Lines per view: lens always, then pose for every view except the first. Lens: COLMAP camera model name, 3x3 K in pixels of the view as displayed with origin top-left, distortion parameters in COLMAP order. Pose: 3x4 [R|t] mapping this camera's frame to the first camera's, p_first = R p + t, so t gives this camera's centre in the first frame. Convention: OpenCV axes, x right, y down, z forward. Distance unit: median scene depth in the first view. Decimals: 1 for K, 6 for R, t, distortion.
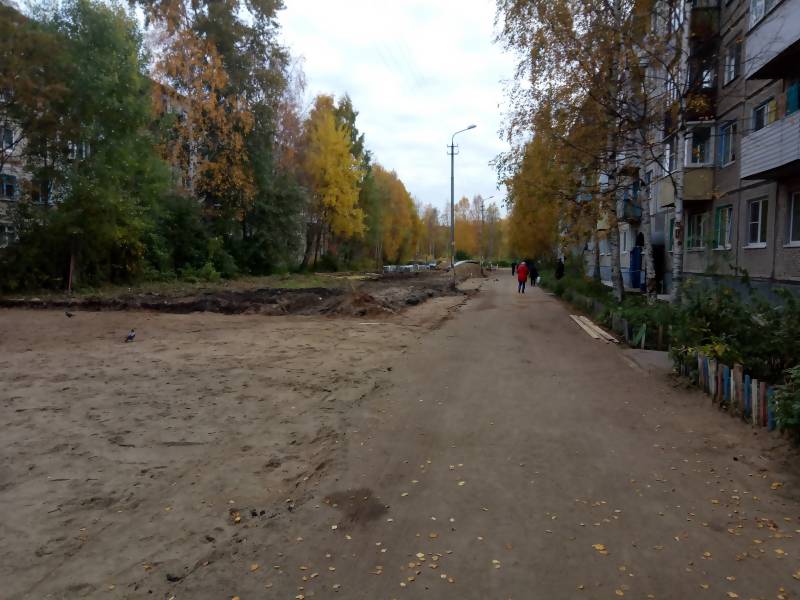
lens RADIAL K [[566.7, 0, 400.0], [0, 566.7, 300.0], [0, 0, 1]] dist [-0.008180, -0.001972]
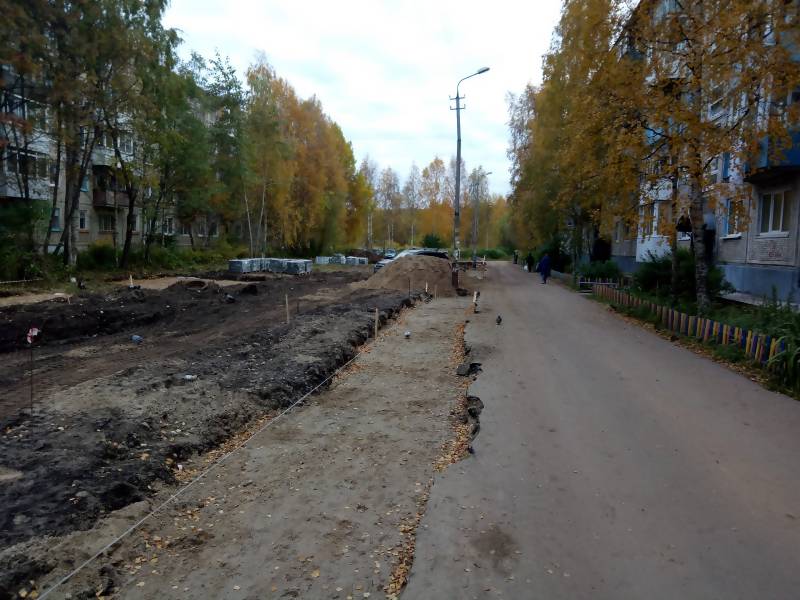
lens RADIAL K [[582.0, 0, 400.0], [0, 582.0, 300.0], [0, 0, 1]] dist [0.005834, -0.009982]
pose [[0.999457, -0.001390, 0.032920, 0.126842], [0.000783, 0.999830, 0.018434, -0.060124], [-0.032940, -0.018398, 0.999288, 0.820889]]
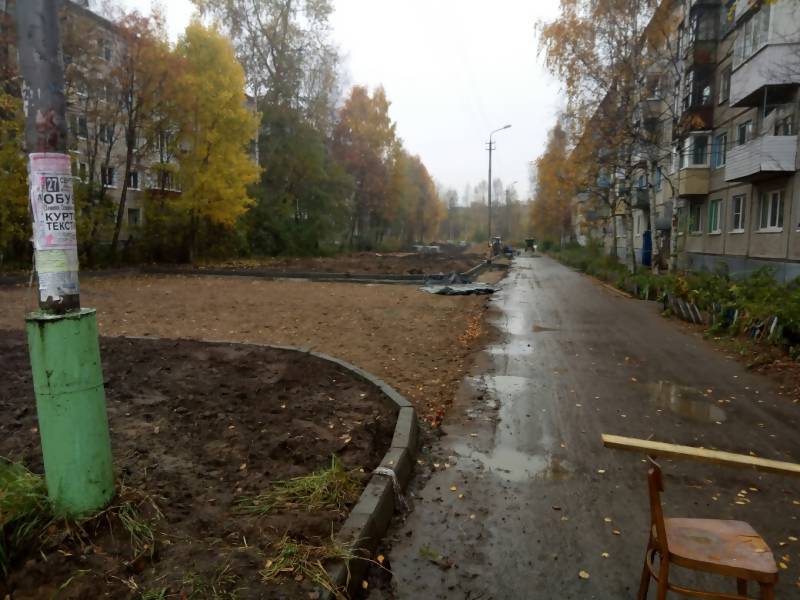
lens RADIAL K [[582.0, 0, 400.0], [0, 582.0, 300.0], [0, 0, 1]] dist [0.005834, -0.009982]
pose [[0.999926, 0.006965, -0.010007, -0.079008], [-0.006650, 0.999491, 0.031199, 0.014902], [0.010219, -0.031130, 0.999463, -0.206640]]
